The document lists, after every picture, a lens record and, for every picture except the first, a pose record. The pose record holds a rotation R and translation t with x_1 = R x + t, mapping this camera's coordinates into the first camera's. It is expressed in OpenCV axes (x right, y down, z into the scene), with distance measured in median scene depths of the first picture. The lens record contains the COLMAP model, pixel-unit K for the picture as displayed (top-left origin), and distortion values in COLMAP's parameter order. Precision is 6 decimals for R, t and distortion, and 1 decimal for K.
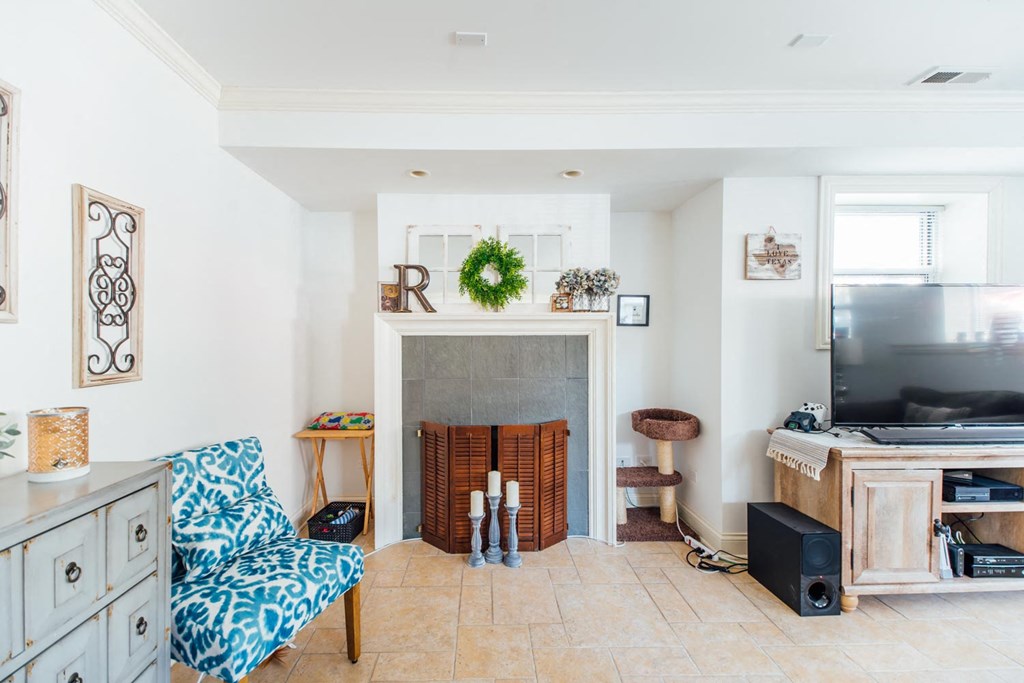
lens RADIAL K [[423.0, 0, 510.0], [0, 423.0, 345.8], [0, 0, 1]] dist [0.000519, -0.000354]
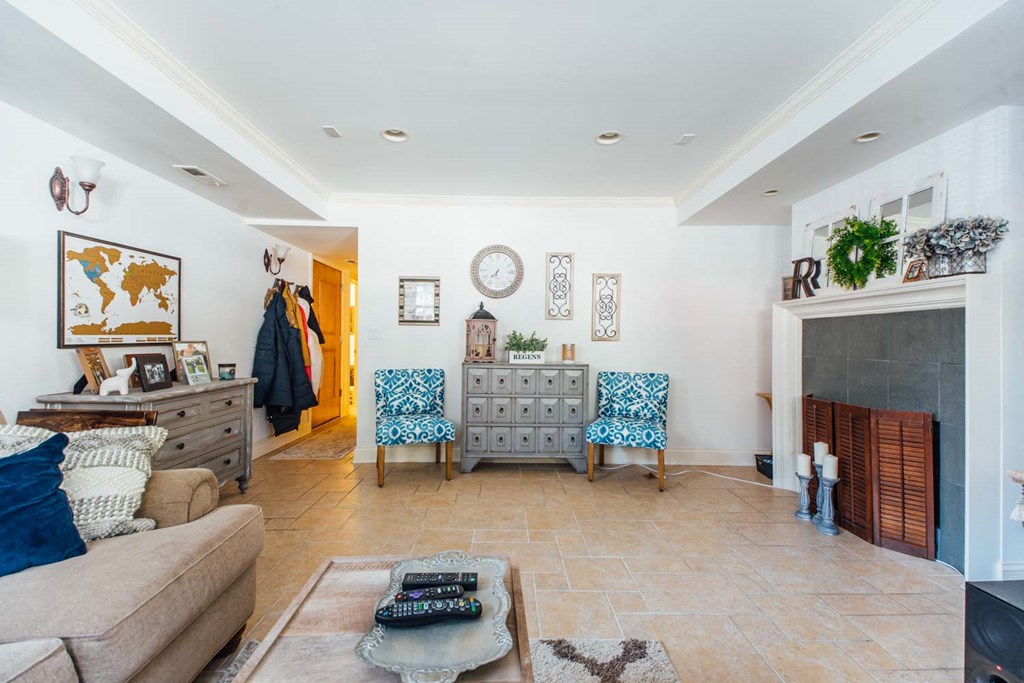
lens RADIAL K [[466.2, 0, 511.3], [0, 466.2, 339.0], [0, 0, 1]] dist [0.000286, -0.000109]
pose [[-0.010746, -0.002313, -0.999940, 1.079896], [-0.014144, 0.999898, -0.002161, 0.047344], [0.999842, 0.014120, -0.010777, 0.209458]]
